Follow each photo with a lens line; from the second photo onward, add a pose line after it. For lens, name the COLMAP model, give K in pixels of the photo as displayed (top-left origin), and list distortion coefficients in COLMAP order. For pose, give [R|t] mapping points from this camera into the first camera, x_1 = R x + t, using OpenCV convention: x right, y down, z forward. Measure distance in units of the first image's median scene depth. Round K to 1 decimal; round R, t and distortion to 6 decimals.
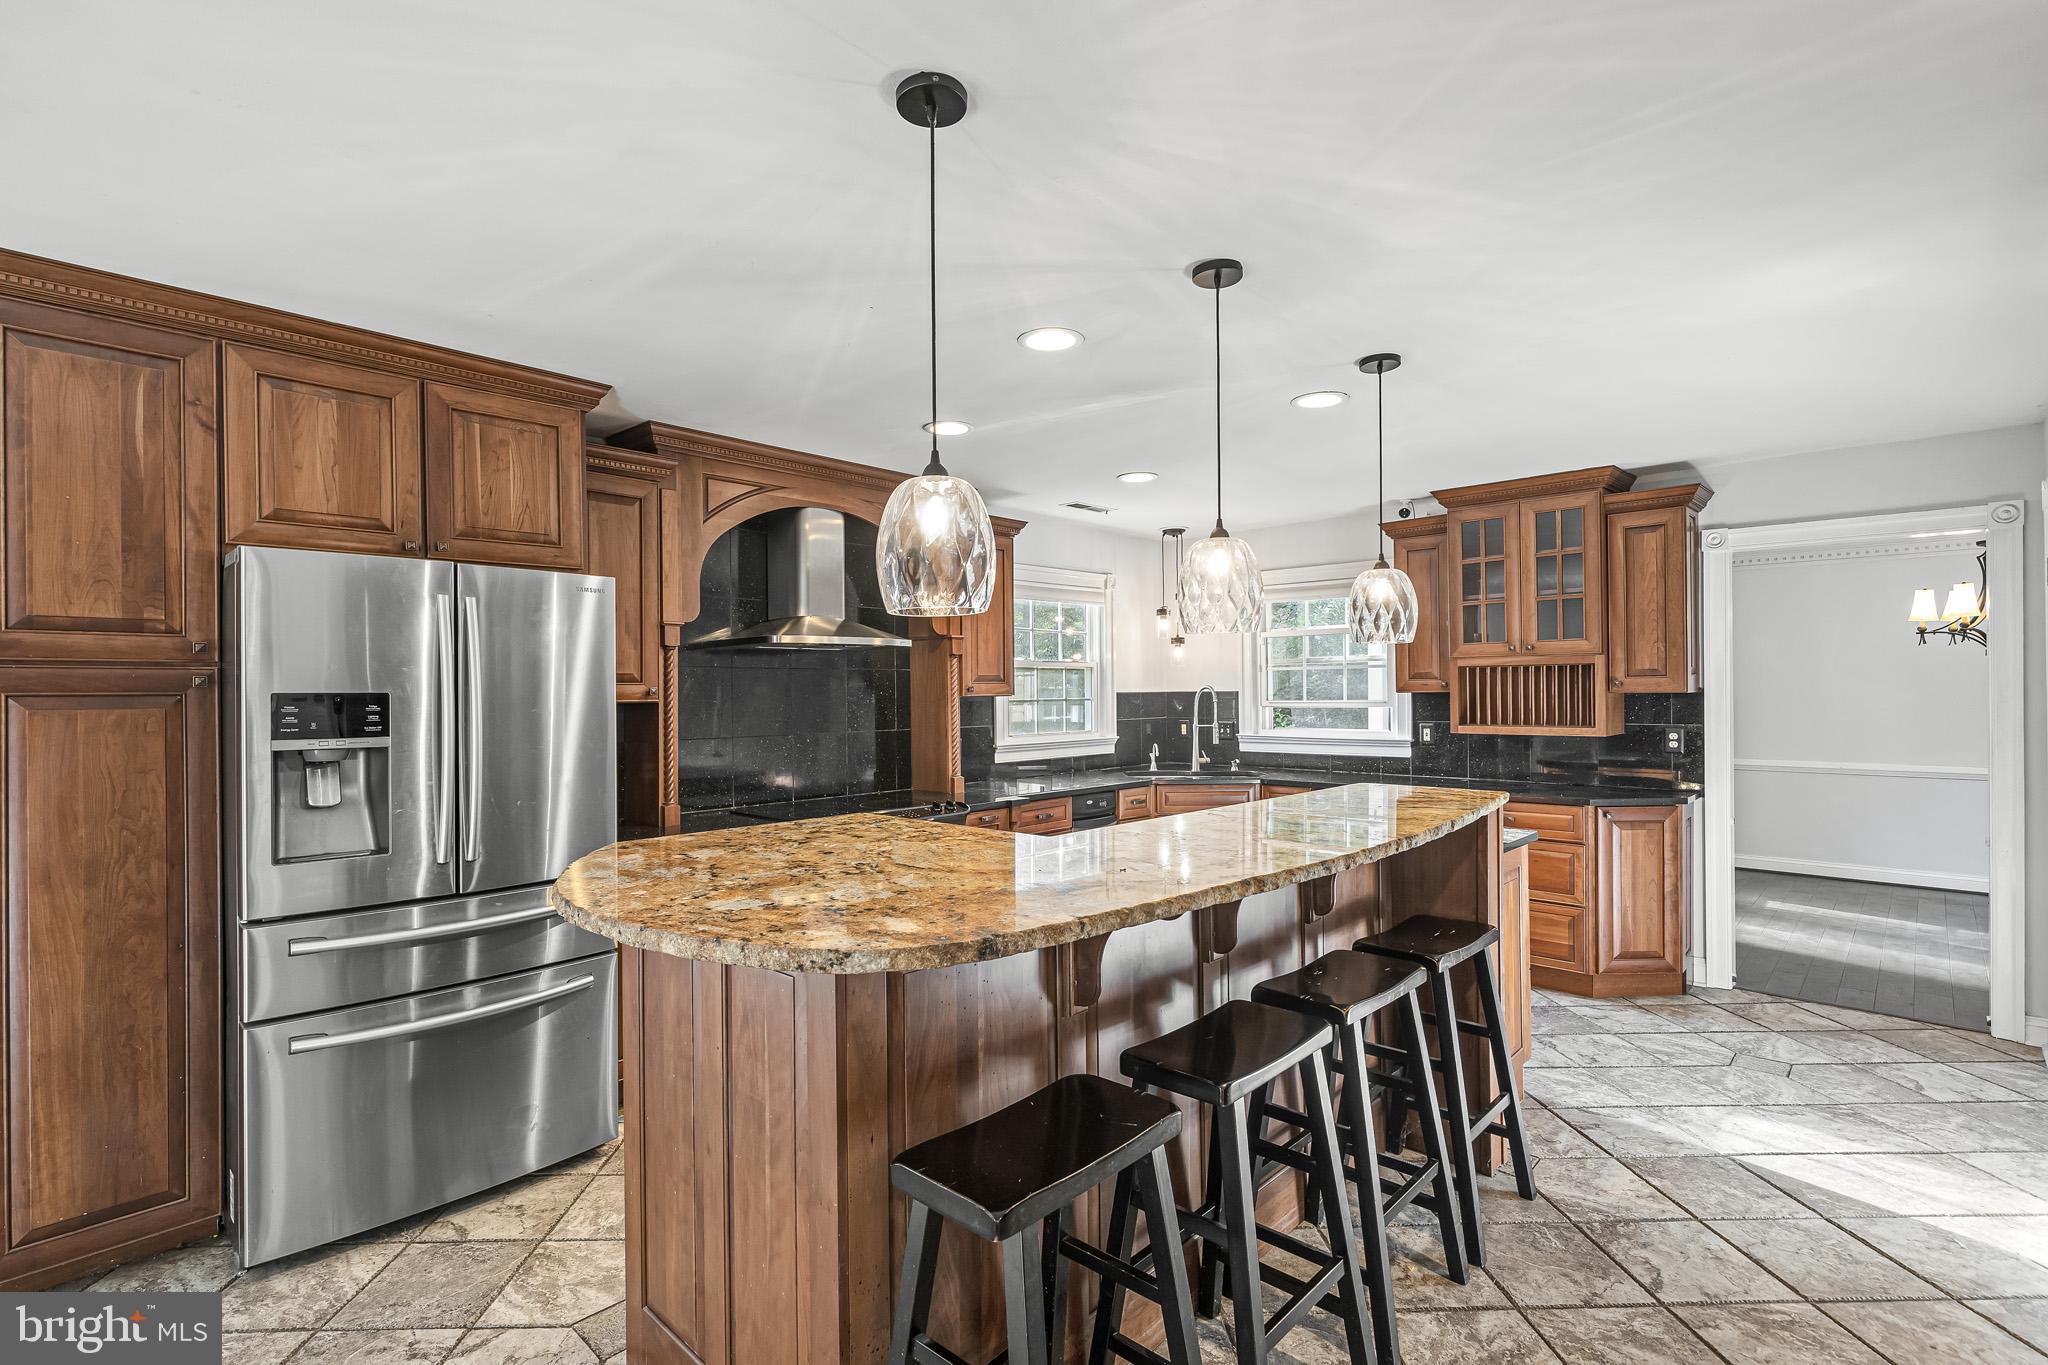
lens RADIAL K [[946.6, 0, 1001.1], [0, 946.6, 682.6], [0, 0, 1]] dist [-0.002828, -0.000675]
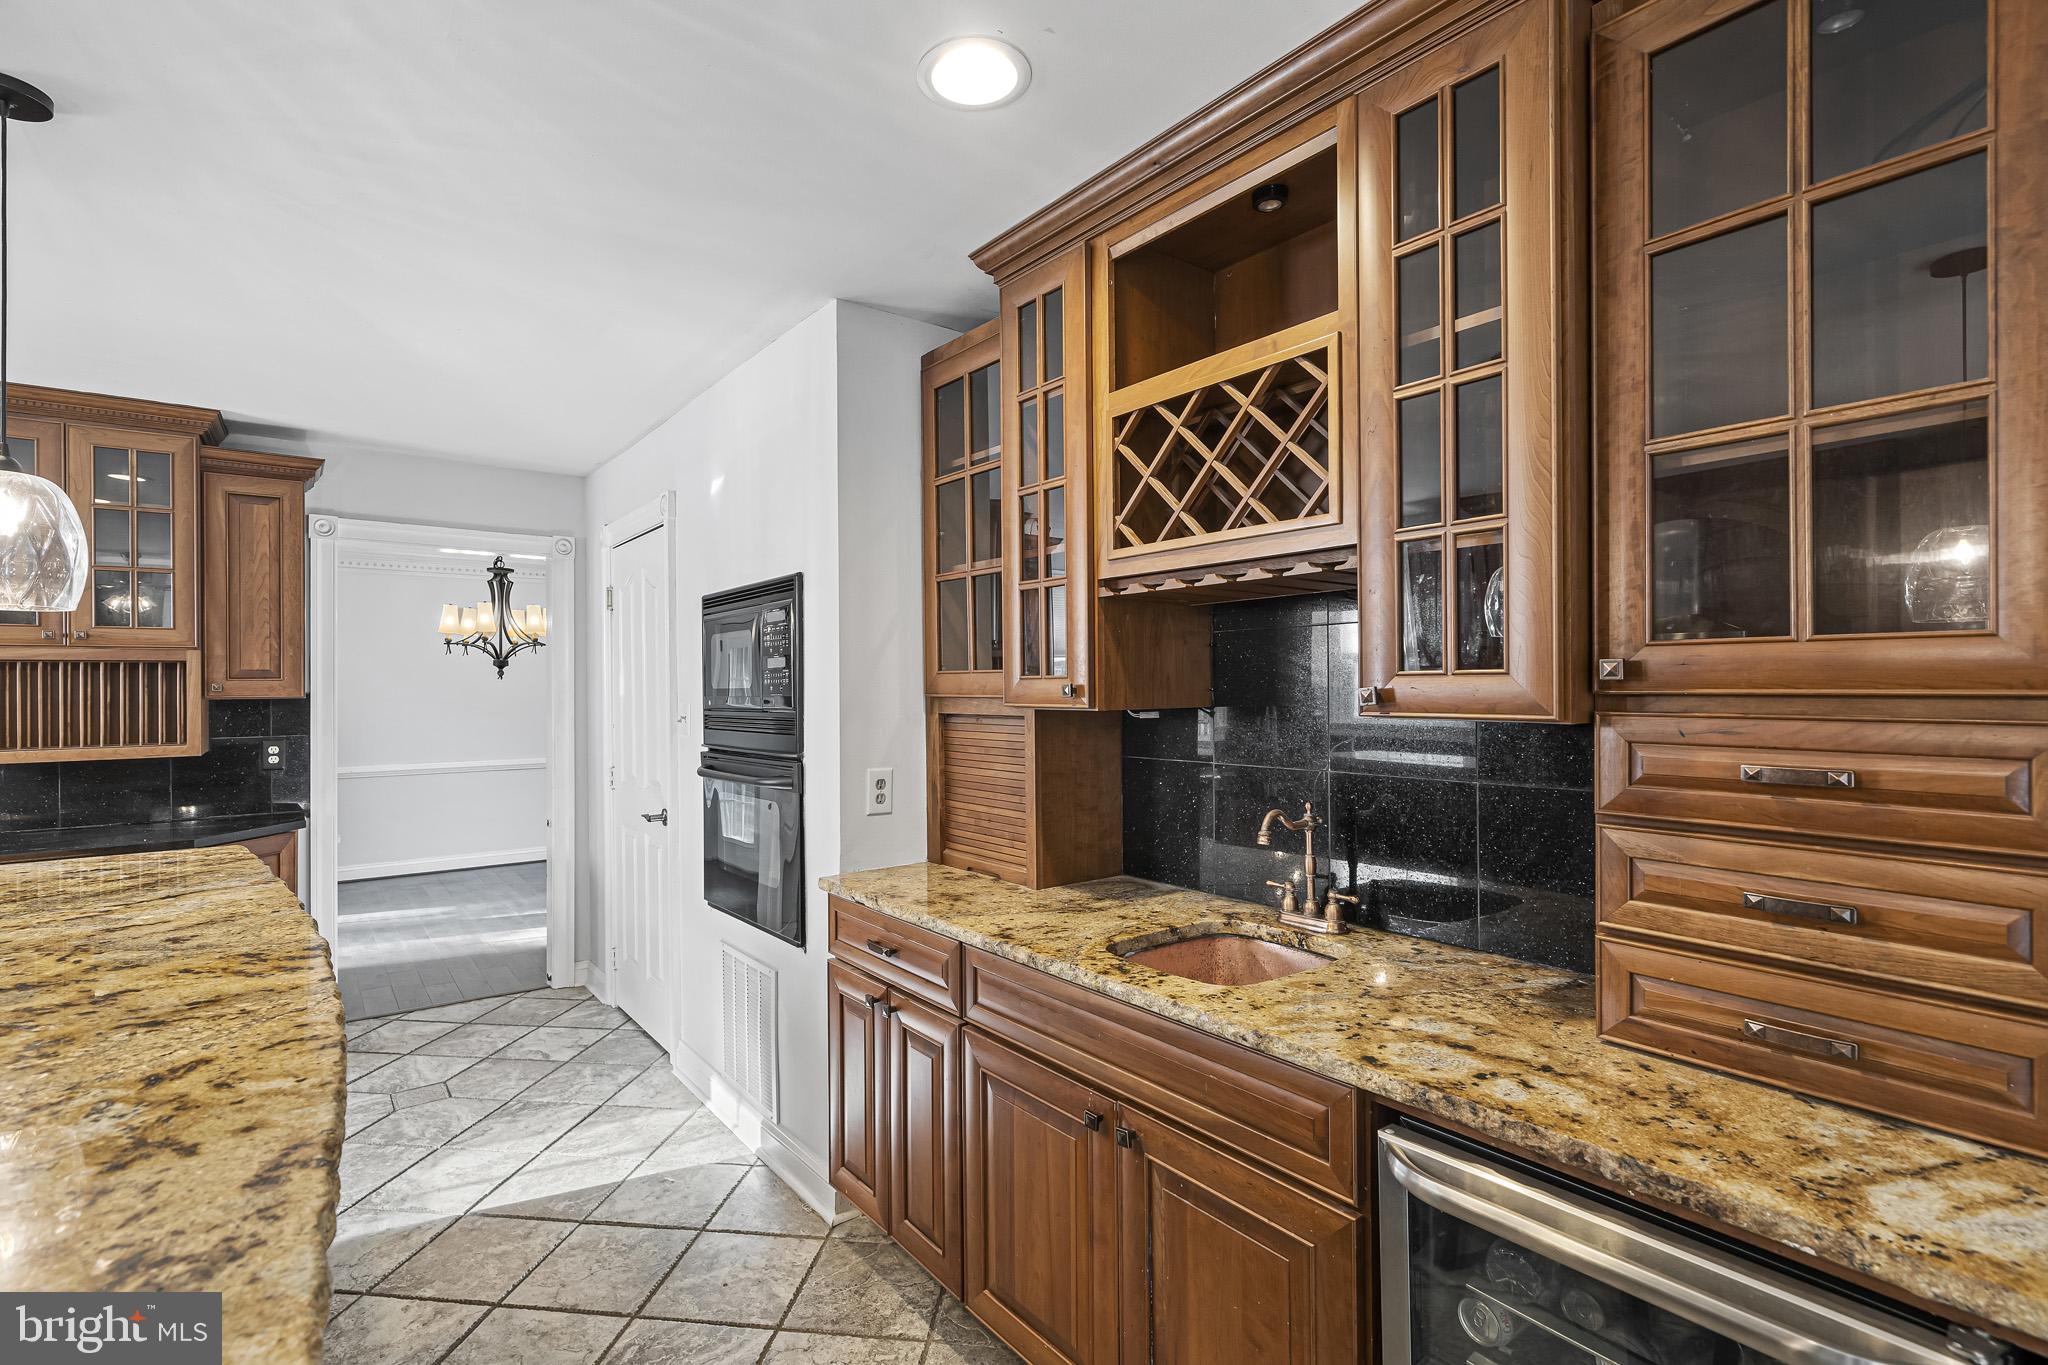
lens RADIAL K [[946.6, 0, 1001.1], [0, 946.6, 682.6], [0, 0, 1]] dist [-0.002828, -0.000675]
pose [[0.143379, 0.009966, 0.989618, -0.034398], [-0.003096, 0.999949, -0.009622, 0.002564], [-0.989663, -0.001684, 0.143402, 0.244656]]
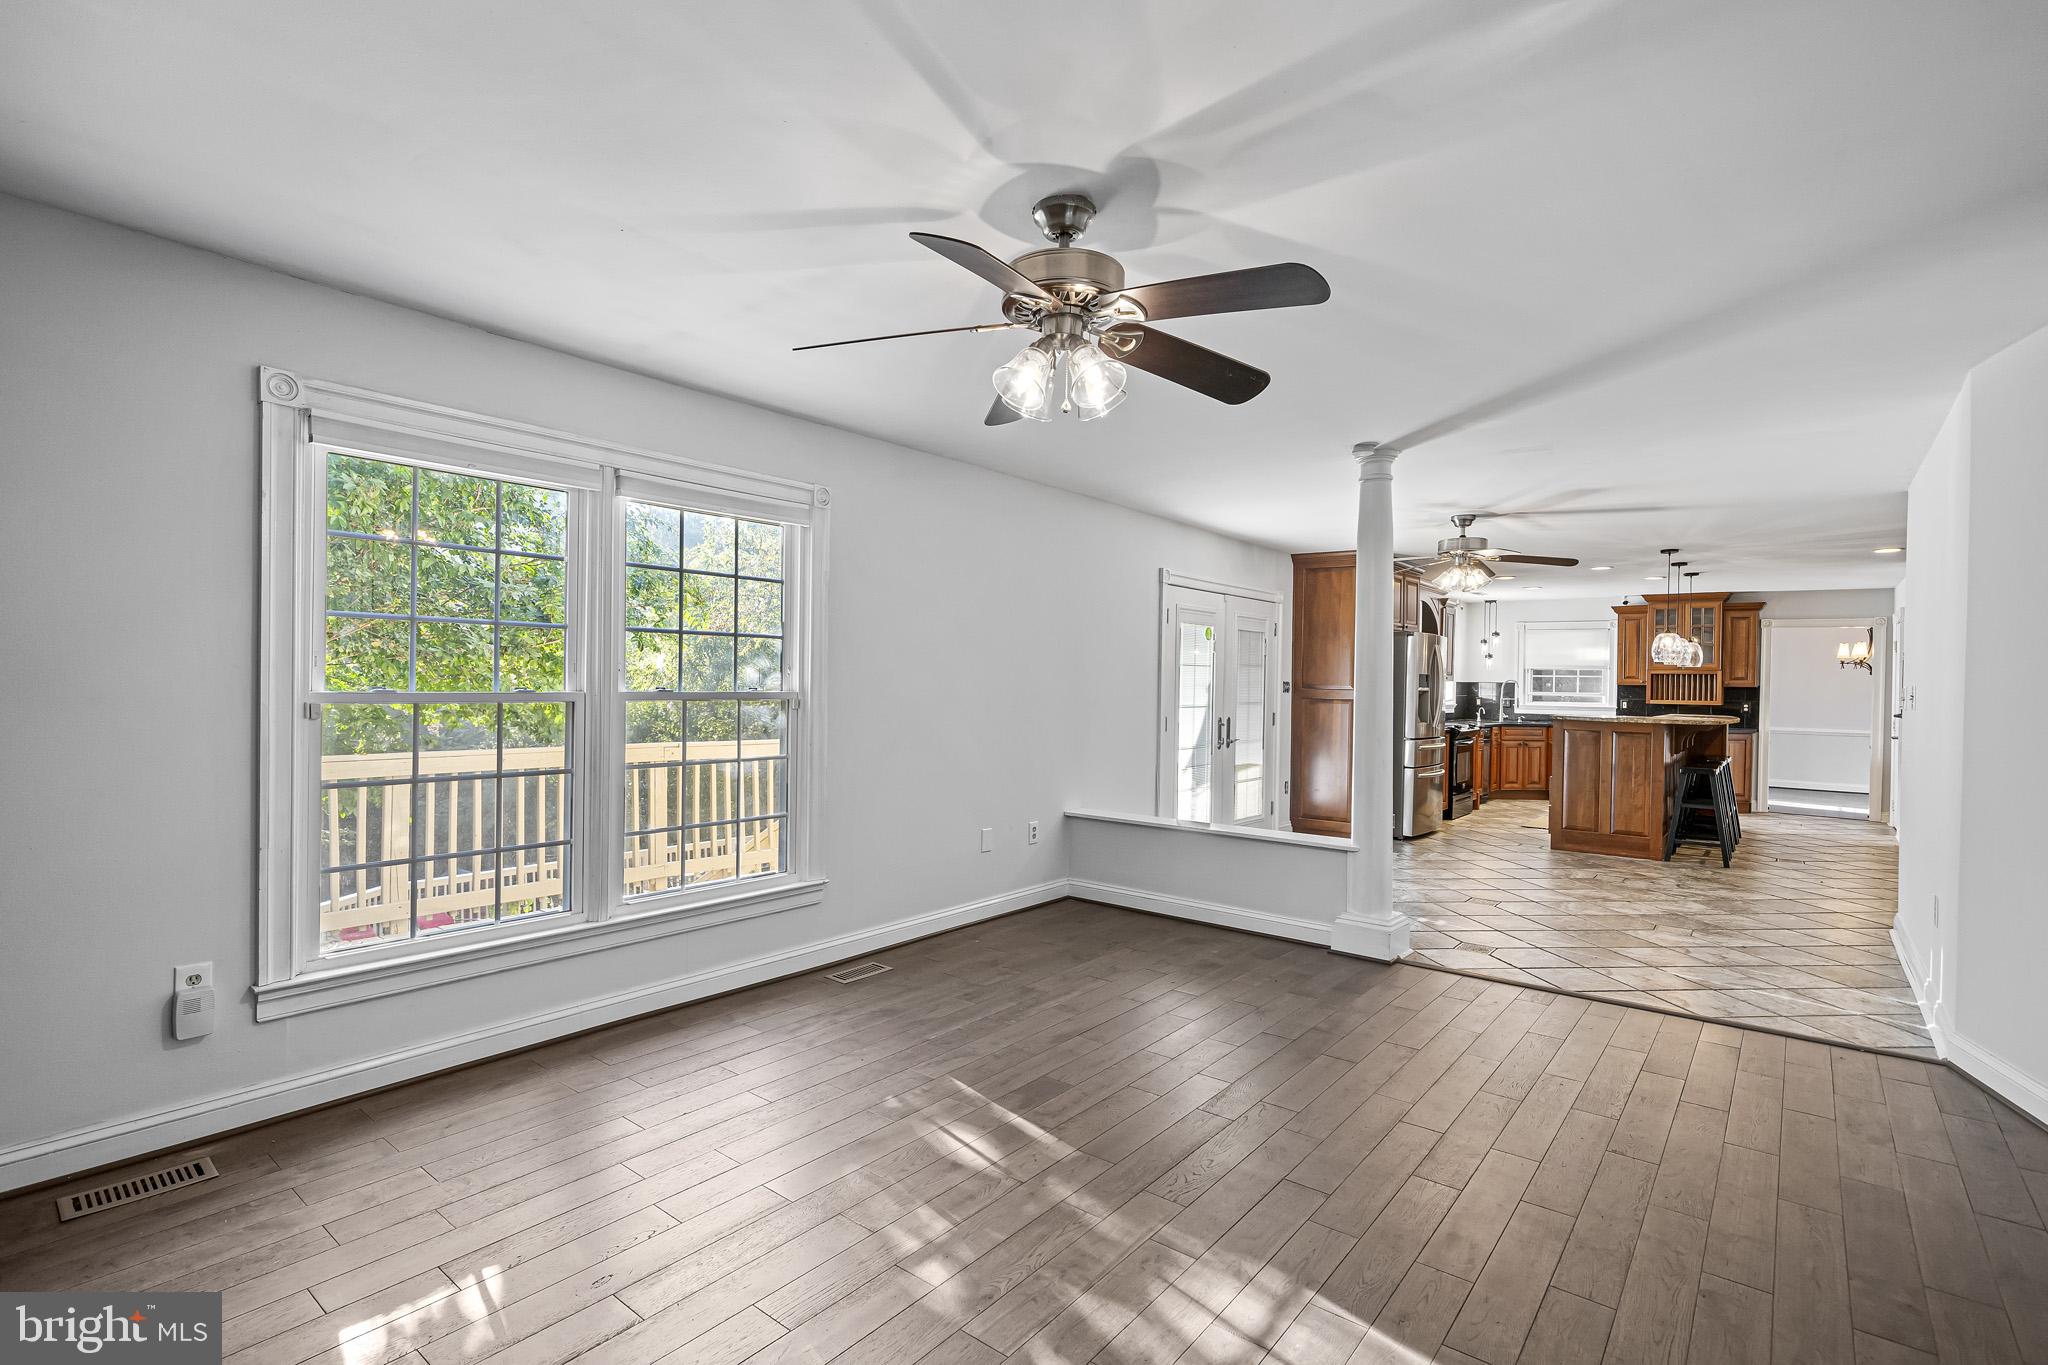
lens RADIAL K [[962.7, 0, 1006.6], [0, 962.7, 681.9], [0, 0, 1]] dist [-0.000122, 0.000196]
pose [[0.996139, 0.023963, 0.084452, -1.400967], [-0.024811, 0.999652, 0.009004, 0.022990], [-0.084207, -0.011065, 0.996387, -1.302775]]
